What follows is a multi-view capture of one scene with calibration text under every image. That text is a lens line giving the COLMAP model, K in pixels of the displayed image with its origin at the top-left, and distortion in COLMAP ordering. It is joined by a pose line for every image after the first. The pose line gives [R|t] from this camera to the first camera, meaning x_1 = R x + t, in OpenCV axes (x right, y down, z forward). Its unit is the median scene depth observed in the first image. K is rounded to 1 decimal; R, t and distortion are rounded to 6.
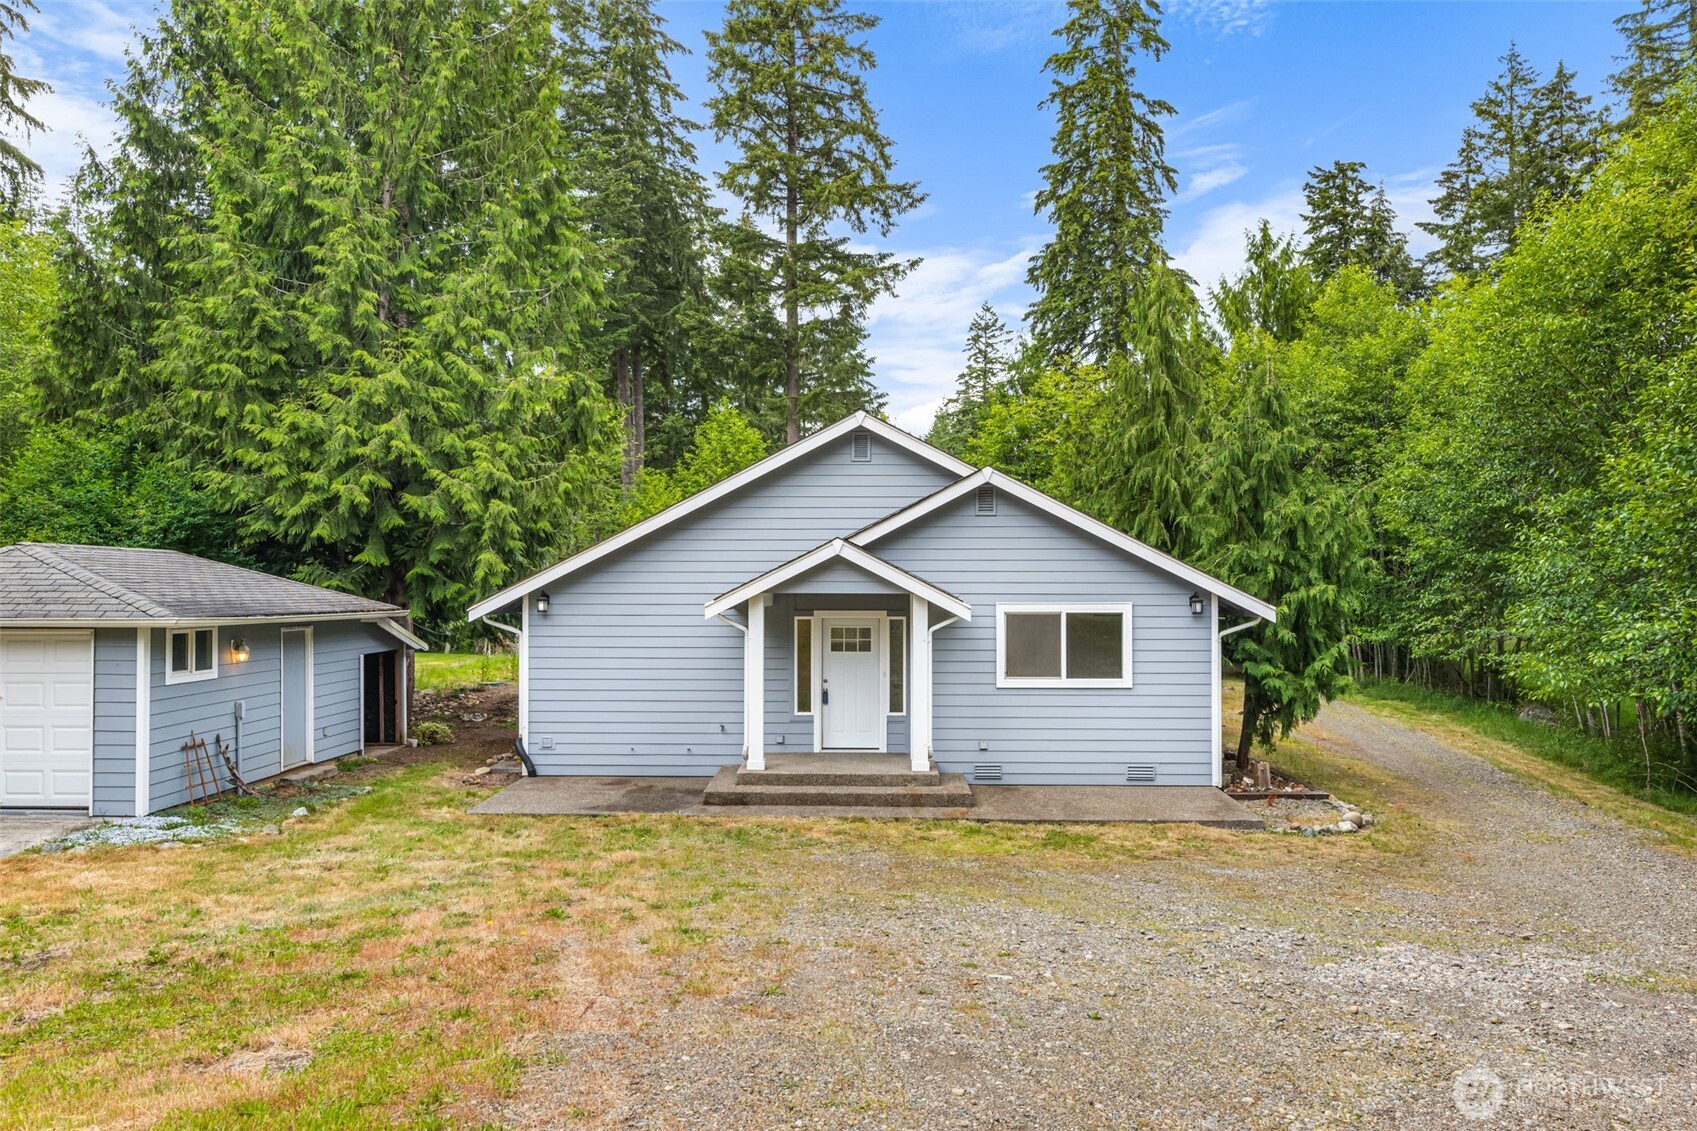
lens RADIAL K [[1078.6, 0, 847.7], [0, 1078.6, 563.9], [0, 0, 1]] dist [-0.007836, -0.003557]
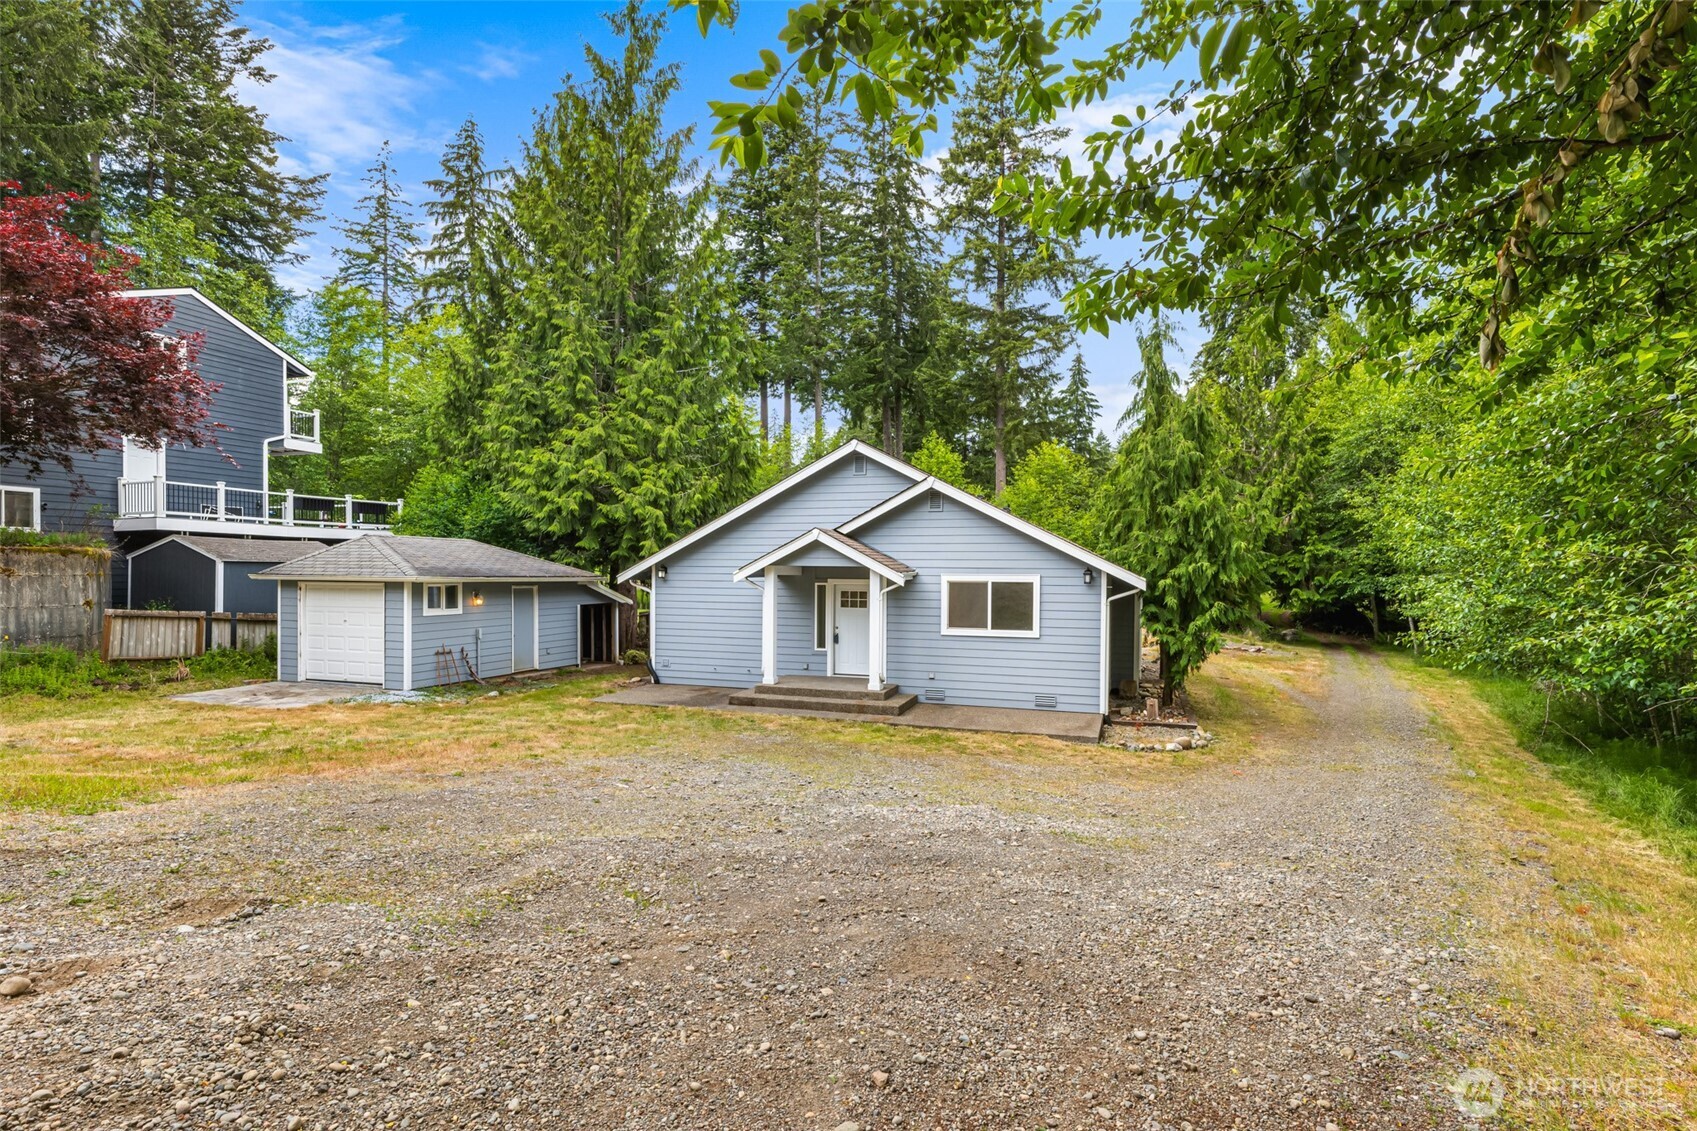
lens RADIAL K [[803.6, 0, 855.1], [0, 803.6, 575.2], [0, 0, 1]] dist [-0.001837, -0.000721]
pose [[0.958031, 0.008419, -0.286541, 0.285665], [-0.001371, 0.999692, 0.024788, 0.010309], [0.286661, -0.023355, 0.957747, -0.024306]]
